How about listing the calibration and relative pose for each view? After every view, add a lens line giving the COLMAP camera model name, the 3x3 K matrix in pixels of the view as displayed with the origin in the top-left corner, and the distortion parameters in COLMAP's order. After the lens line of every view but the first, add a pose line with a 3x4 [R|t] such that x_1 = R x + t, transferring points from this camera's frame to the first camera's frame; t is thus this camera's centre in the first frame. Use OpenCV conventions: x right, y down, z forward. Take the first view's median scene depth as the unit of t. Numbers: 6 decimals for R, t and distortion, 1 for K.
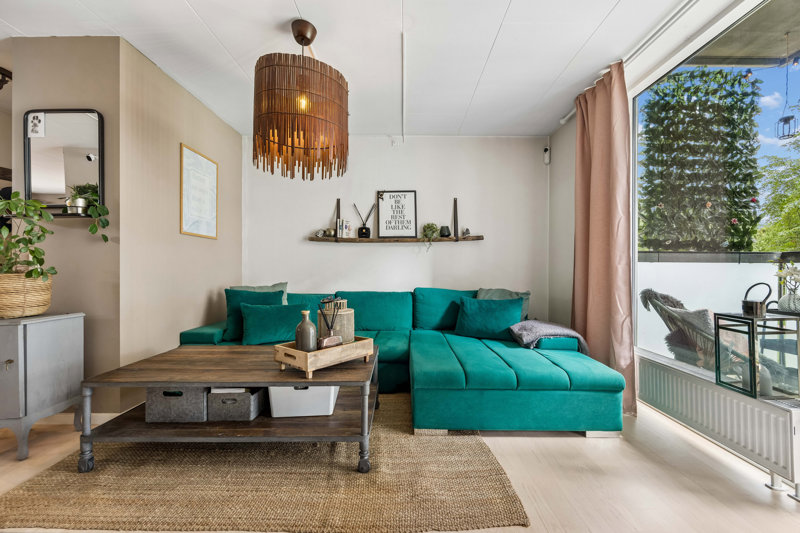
lens RADIAL K [[342.9, 0, 400.9], [0, 342.9, 268.2], [0, 0, 1]] dist [0.002574, 0.000017]
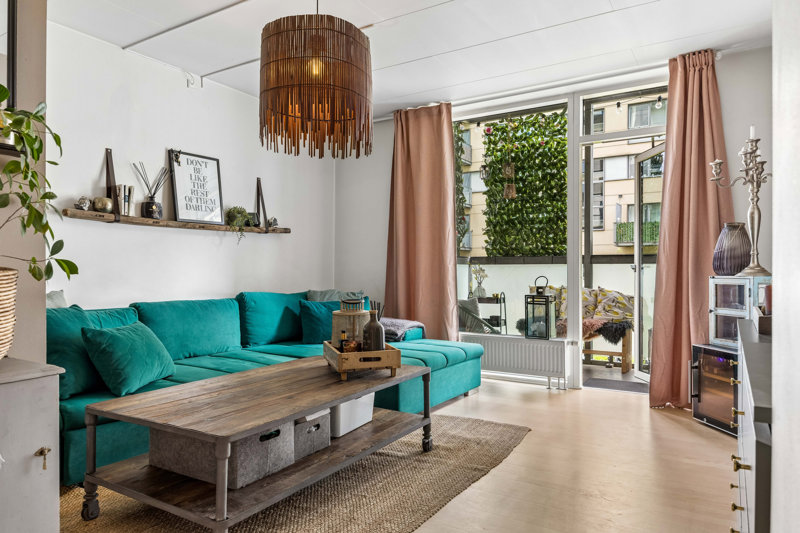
lens RADIAL K [[528.3, 0, 403.2], [0, 528.3, 272.5], [0, 0, 1]] dist [0.008532, -0.002310]
pose [[0.522767, -0.002067, 0.852473, -0.792342], [-0.003951, 0.999980, 0.004848, 0.006602], [-0.852467, -0.005902, 0.522748, 0.092452]]
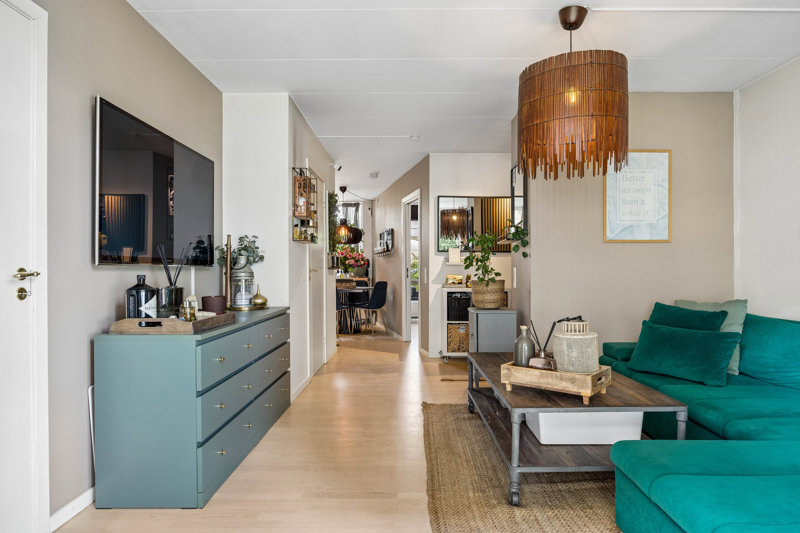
lens RADIAL K [[459.9, 0, 400.4], [0, 459.9, 270.6], [0, 0, 1]] dist [-0.002880, -0.000275]
pose [[-0.010164, -0.000739, -0.999948, 0.565822], [0.008458, 0.999964, -0.000825, -0.019457], [0.999913, -0.008466, -0.010158, 0.354966]]
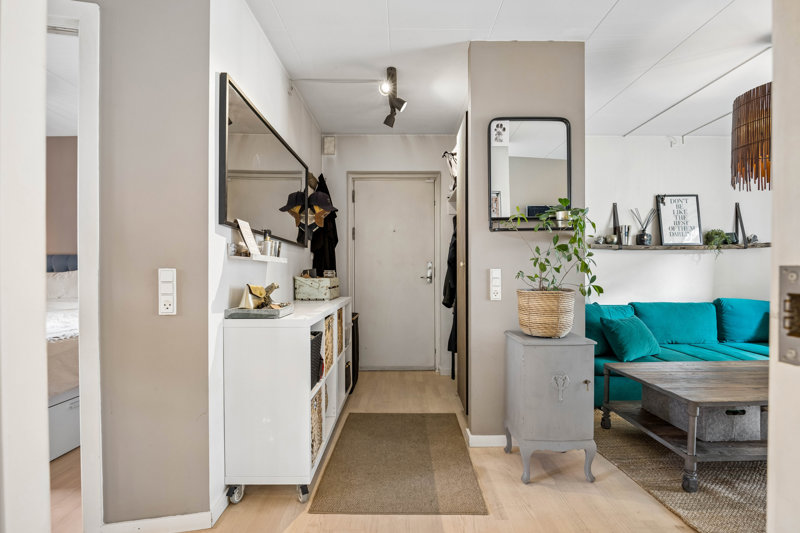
lens RADIAL K [[383.4, 0, 402.9], [0, 383.4, 273.8], [0, 0, 1]] dist [-0.014504, 0.001732]
pose [[0.999878, -0.003329, 0.015283, -0.879769], [0.003156, 0.999931, 0.011313, -0.026098], [-0.015320, -0.011263, 0.999819, -0.038630]]
